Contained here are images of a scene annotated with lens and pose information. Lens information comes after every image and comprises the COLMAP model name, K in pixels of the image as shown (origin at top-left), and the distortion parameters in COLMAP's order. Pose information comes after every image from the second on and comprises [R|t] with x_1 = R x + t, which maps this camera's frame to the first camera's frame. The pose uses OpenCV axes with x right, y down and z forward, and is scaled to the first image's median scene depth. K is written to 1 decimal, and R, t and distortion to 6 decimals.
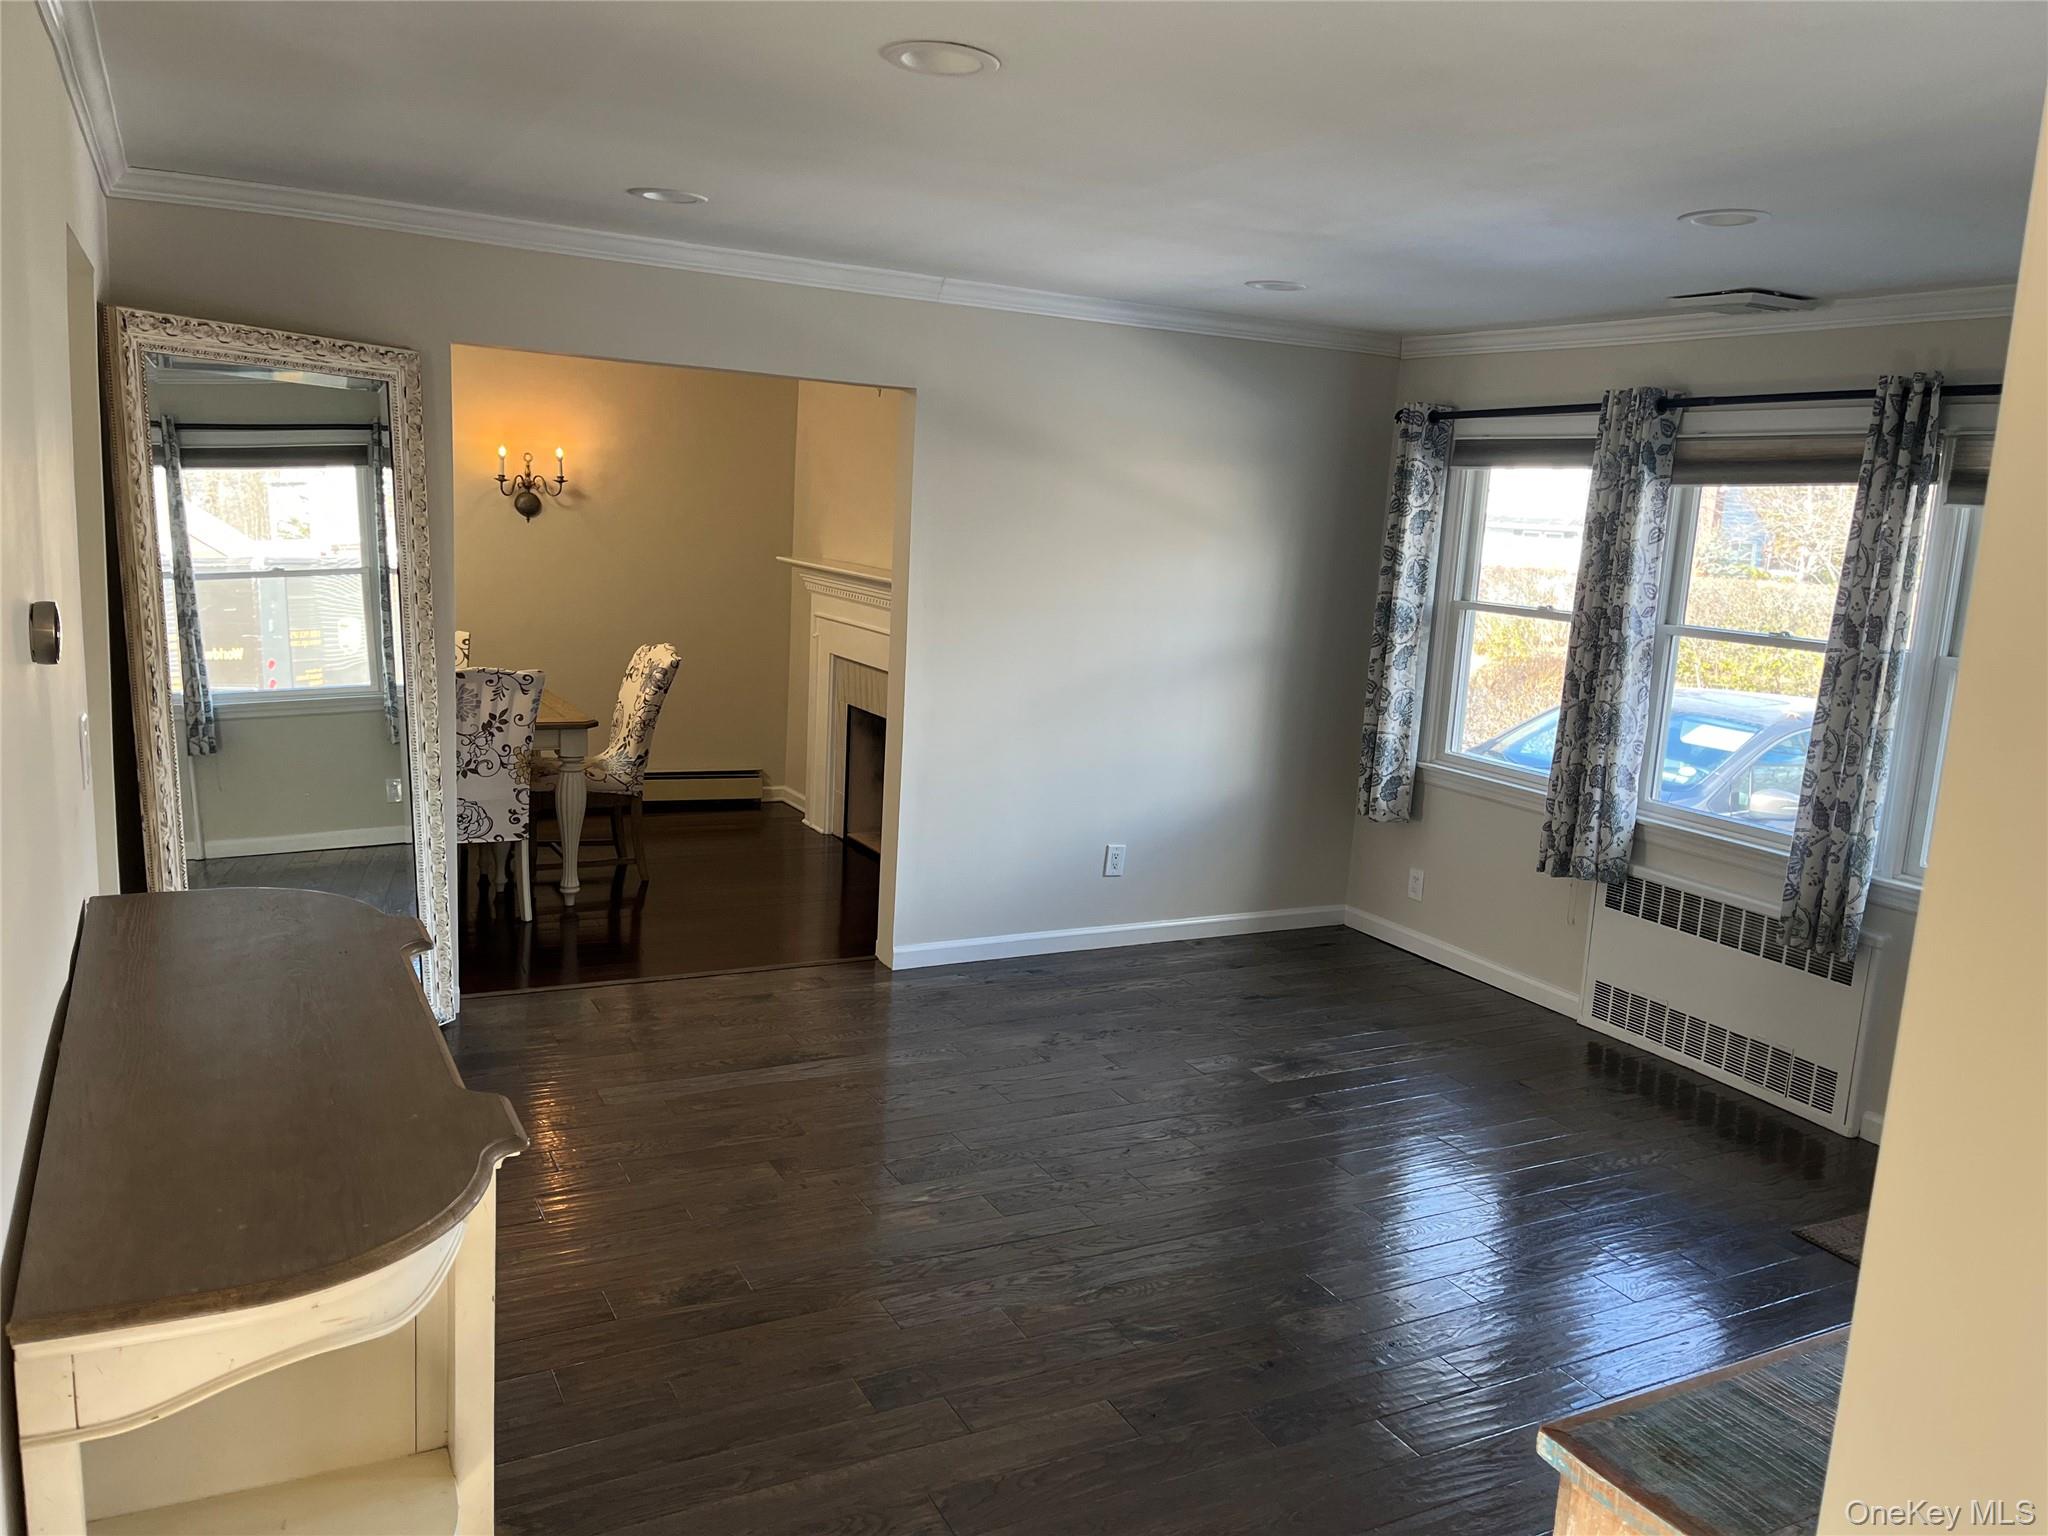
lens RADIAL K [[1538.1, 0, 1014.2], [0, 1538.1, 775.1], [0, 0, 1]] dist [0.066997, -0.097418]
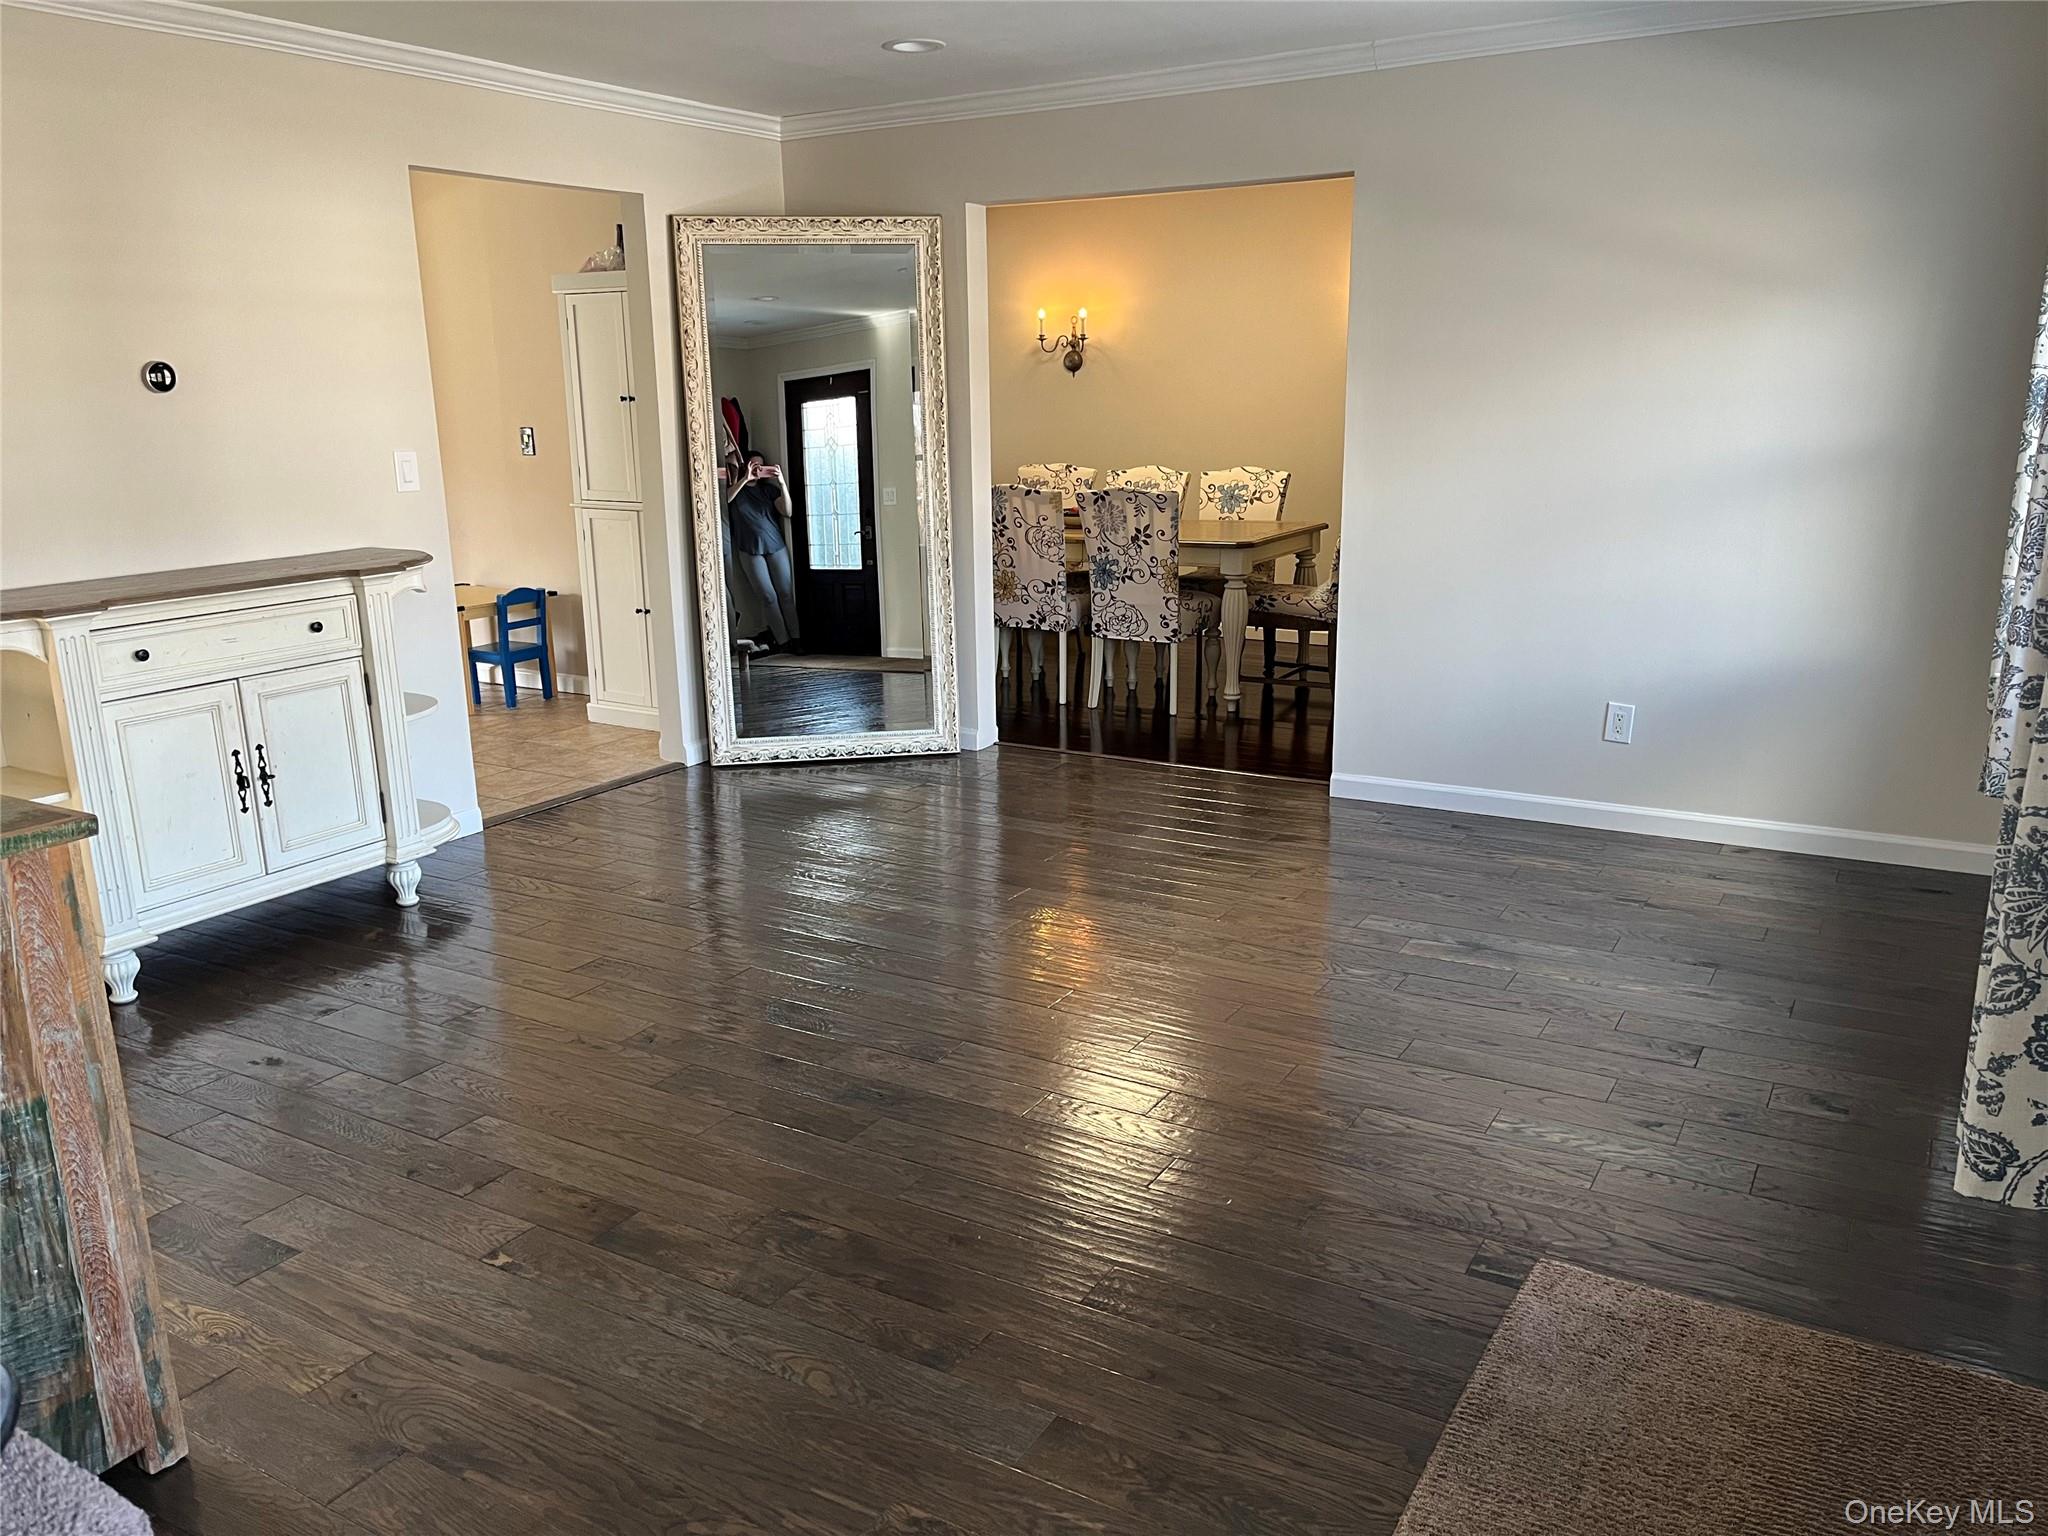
lens RADIAL K [[1538.1, 0, 1014.2], [0, 1538.1, 775.1], [0, 0, 1]] dist [0.066997, -0.097418]
pose [[0.517266, 0.145435, -0.843377, 0.614869], [-0.105263, 0.988784, 0.105950, 0.030779], [0.849327, 0.033972, 0.526773, 0.311829]]
